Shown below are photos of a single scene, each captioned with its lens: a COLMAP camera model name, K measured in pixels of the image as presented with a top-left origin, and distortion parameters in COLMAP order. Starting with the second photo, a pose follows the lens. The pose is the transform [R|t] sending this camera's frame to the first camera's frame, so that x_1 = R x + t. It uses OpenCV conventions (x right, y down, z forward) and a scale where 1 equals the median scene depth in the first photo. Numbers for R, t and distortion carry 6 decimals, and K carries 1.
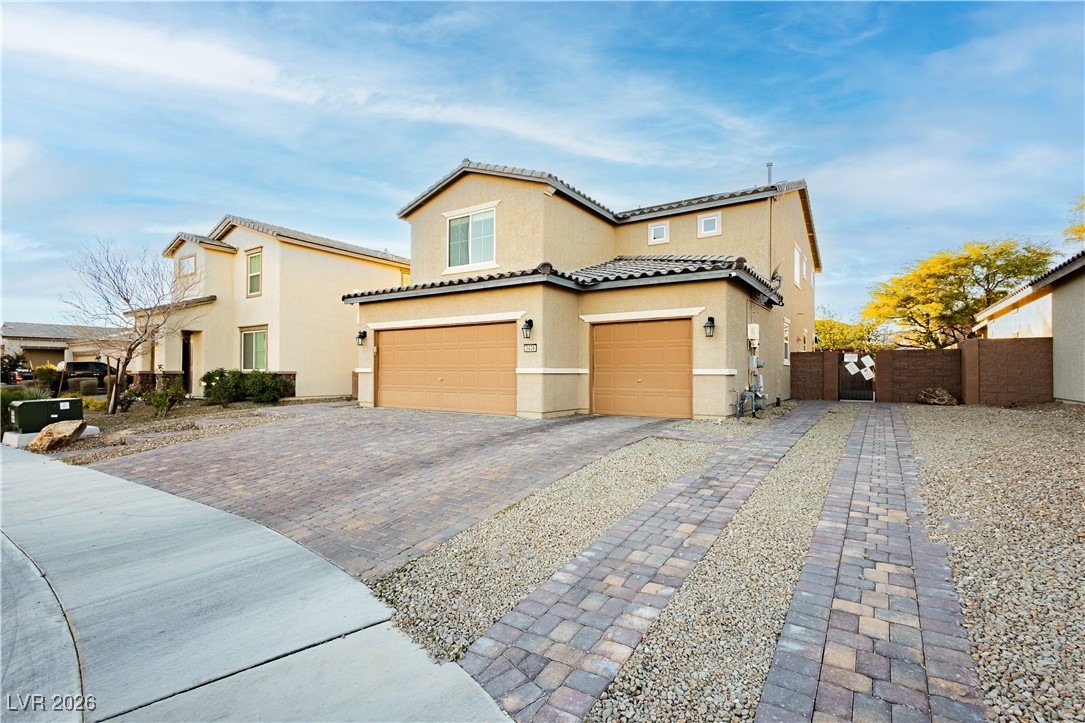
lens RADIAL K [[496.5, 0, 542.5], [0, 496.5, 361.5], [0, 0, 1]] dist [0.002106, 0.000130]
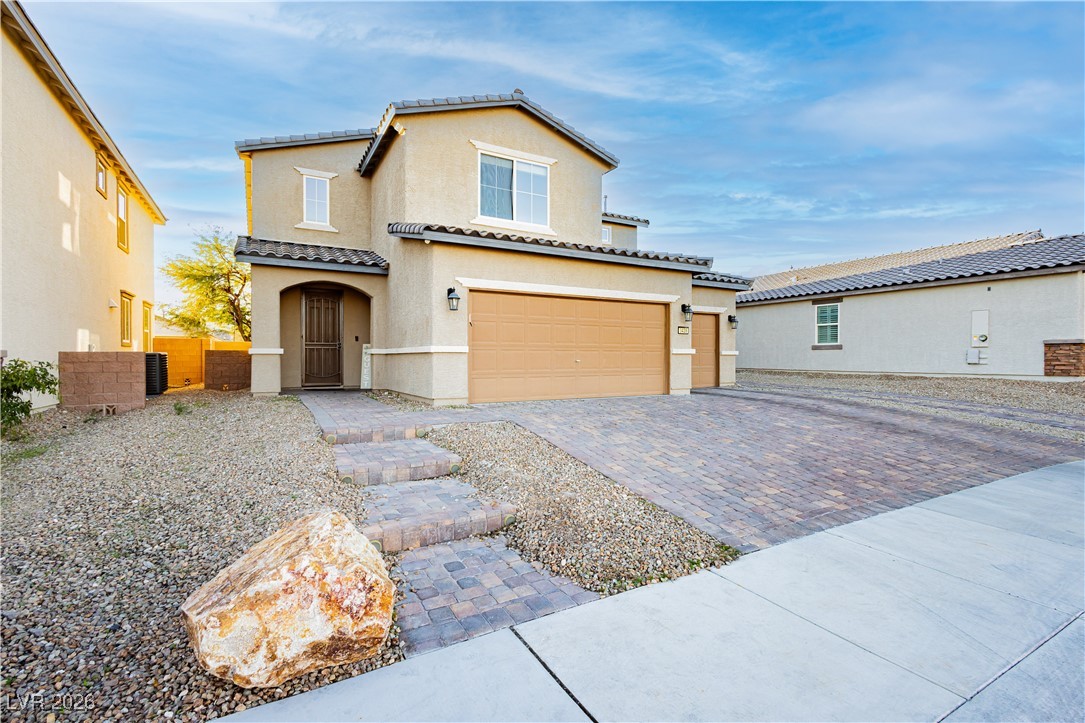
lens RADIAL K [[496.1, 0, 546.1], [0, 496.1, 355.8], [0, 0, 1]] dist [0.002380, 0.000201]
pose [[0.455518, 0.000179, 0.890227, -0.846763], [-0.016731, 0.999825, 0.008360, 0.018381], [-0.890069, -0.018702, 0.455441, 0.576949]]
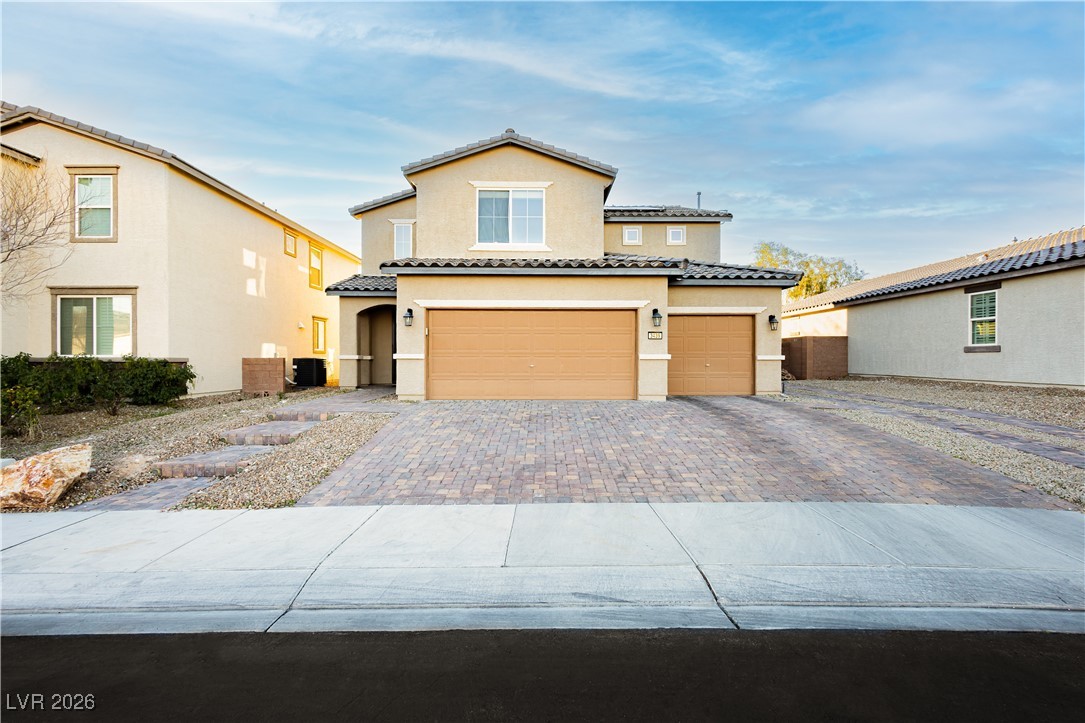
lens RADIAL K [[496.1, 0, 546.1], [0, 496.1, 355.8], [0, 0, 1]] dist [0.002380, 0.000201]
pose [[0.828050, 0.001664, 0.560651, -0.612481], [-0.010116, 0.999877, 0.011973, 0.004560], [-0.560563, -0.015586, 0.827965, 0.183989]]
